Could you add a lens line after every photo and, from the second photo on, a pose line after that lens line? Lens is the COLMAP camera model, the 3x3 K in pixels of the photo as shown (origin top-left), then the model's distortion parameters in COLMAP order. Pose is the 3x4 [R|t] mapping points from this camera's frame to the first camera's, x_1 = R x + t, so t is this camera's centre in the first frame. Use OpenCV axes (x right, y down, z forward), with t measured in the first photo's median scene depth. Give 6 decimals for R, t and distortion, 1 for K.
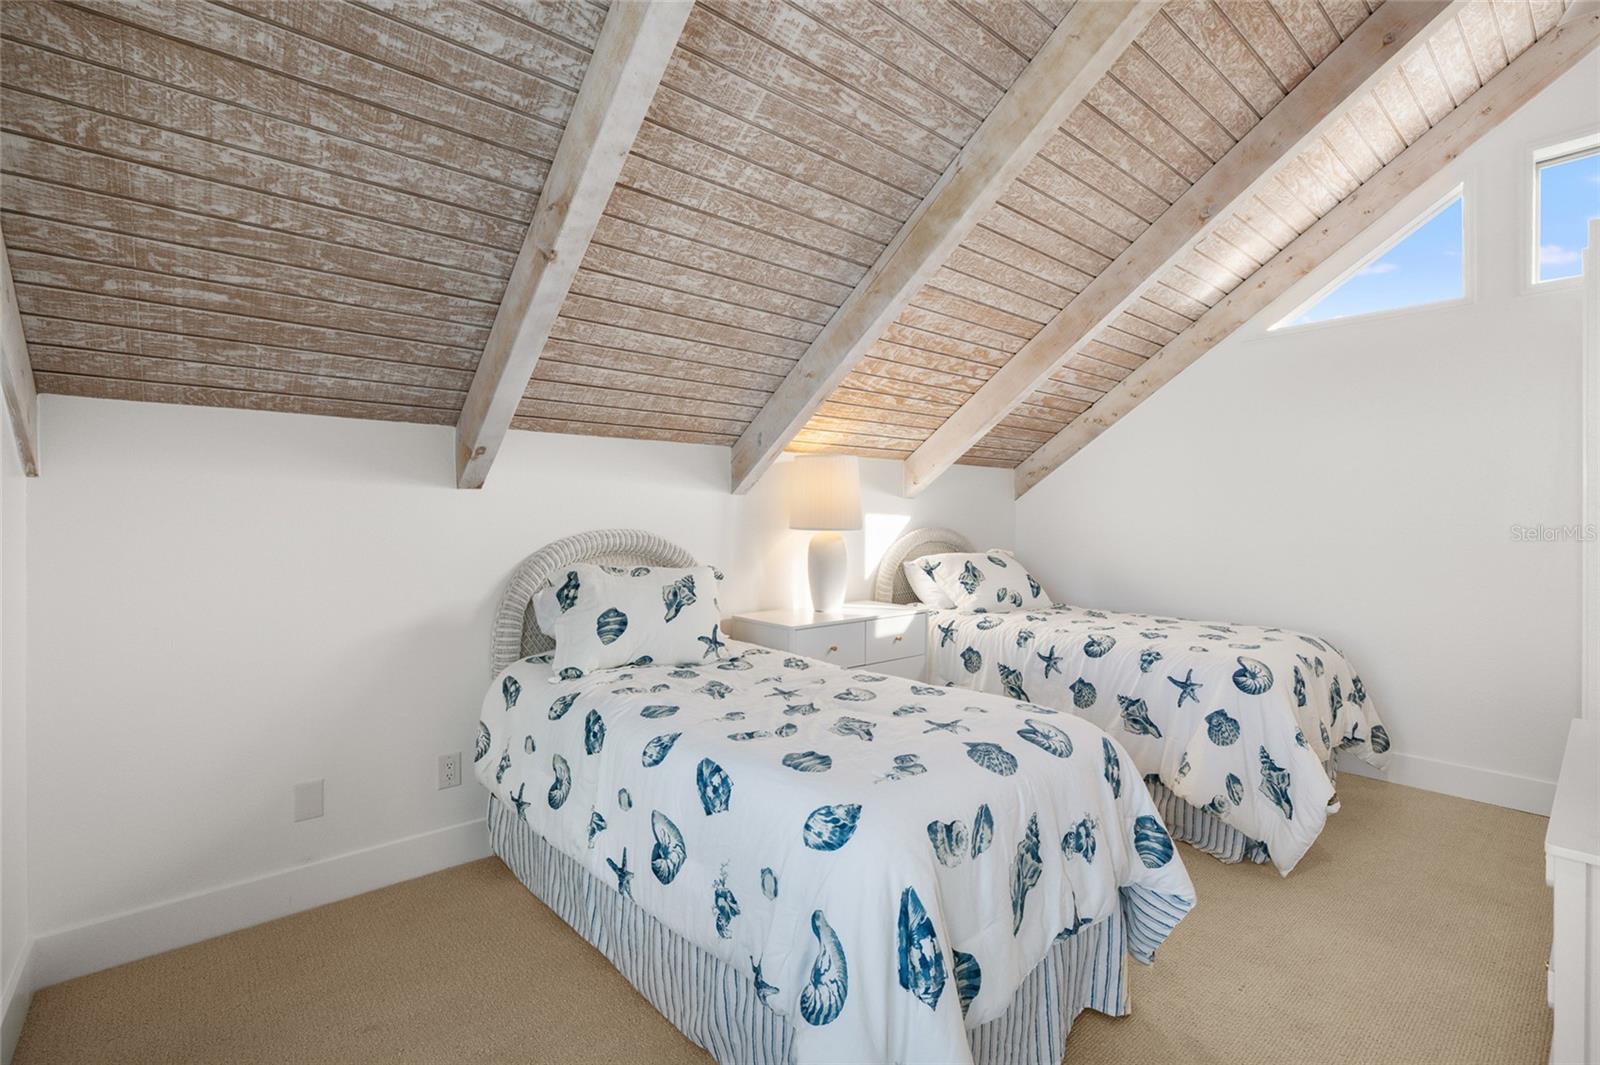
lens RADIAL K [[716.5, 0, 805.2], [0, 716.5, 524.9], [0, 0, 1]] dist [-0.000611, 0.000206]
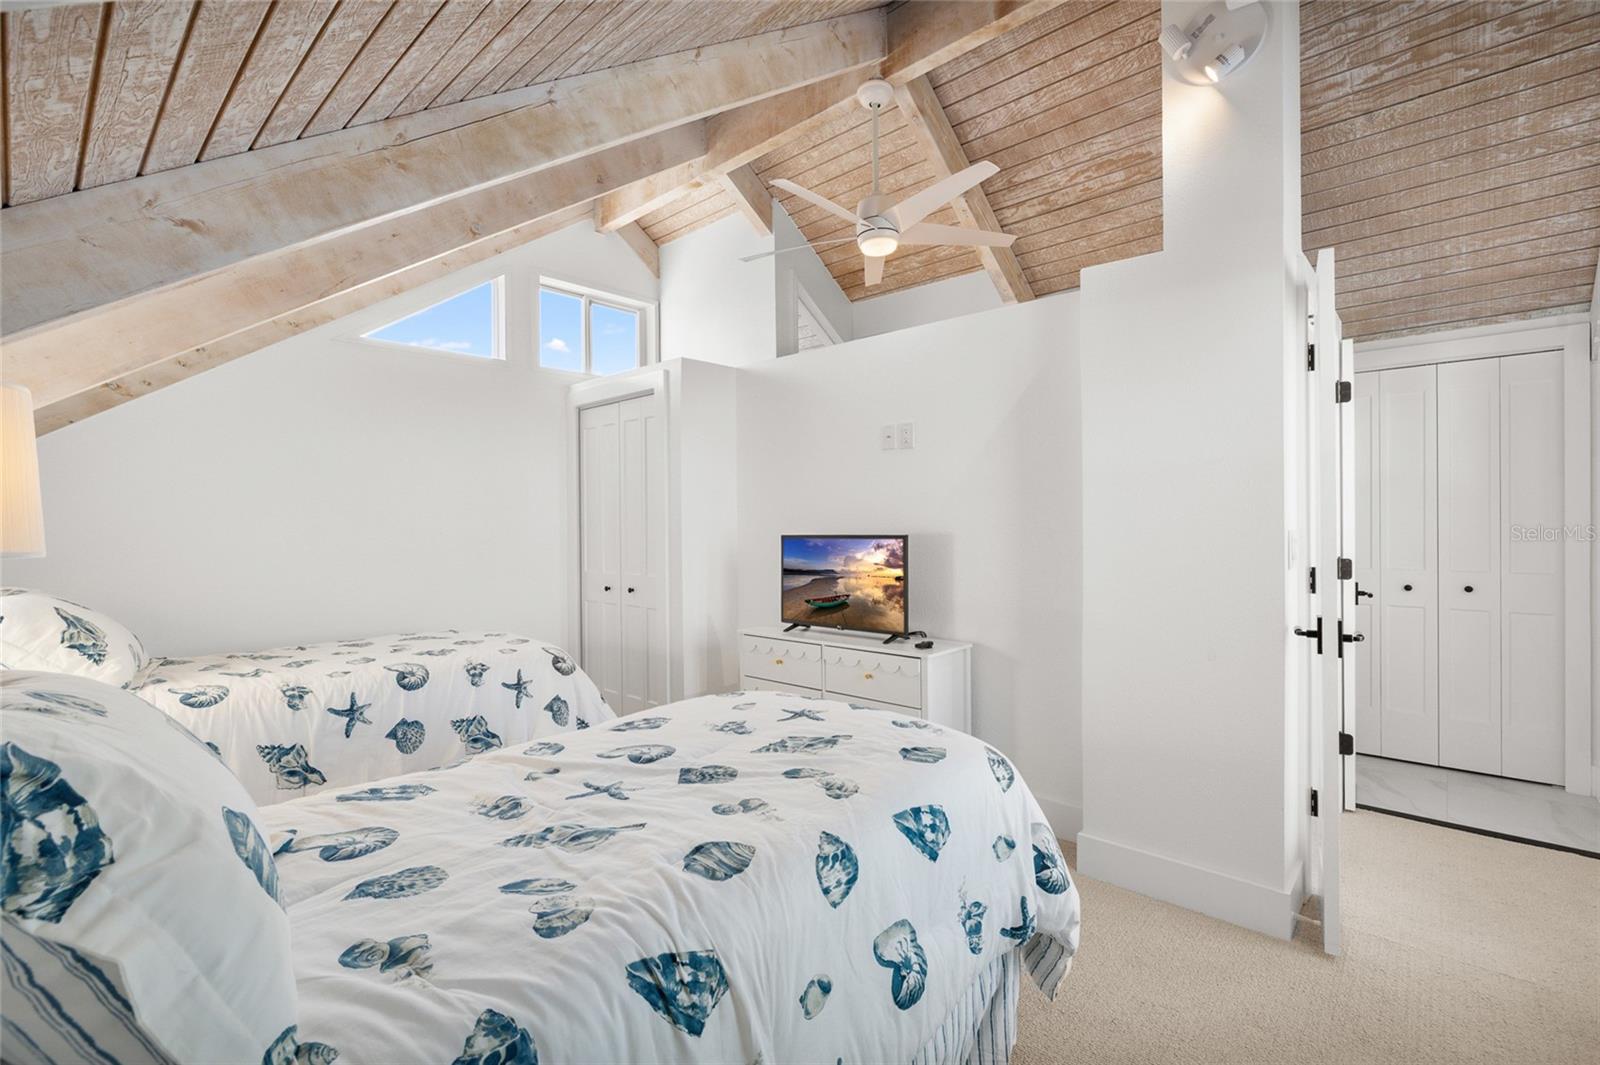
lens RADIAL K [[716.5, 0, 805.2], [0, 716.5, 524.9], [0, 0, 1]] dist [-0.000611, 0.000206]
pose [[-0.117515, 0.000203, 0.993071, -0.529067], [0.019358, 0.999810, 0.002086, -0.004107], [-0.992882, 0.019469, -0.117497, 0.674502]]
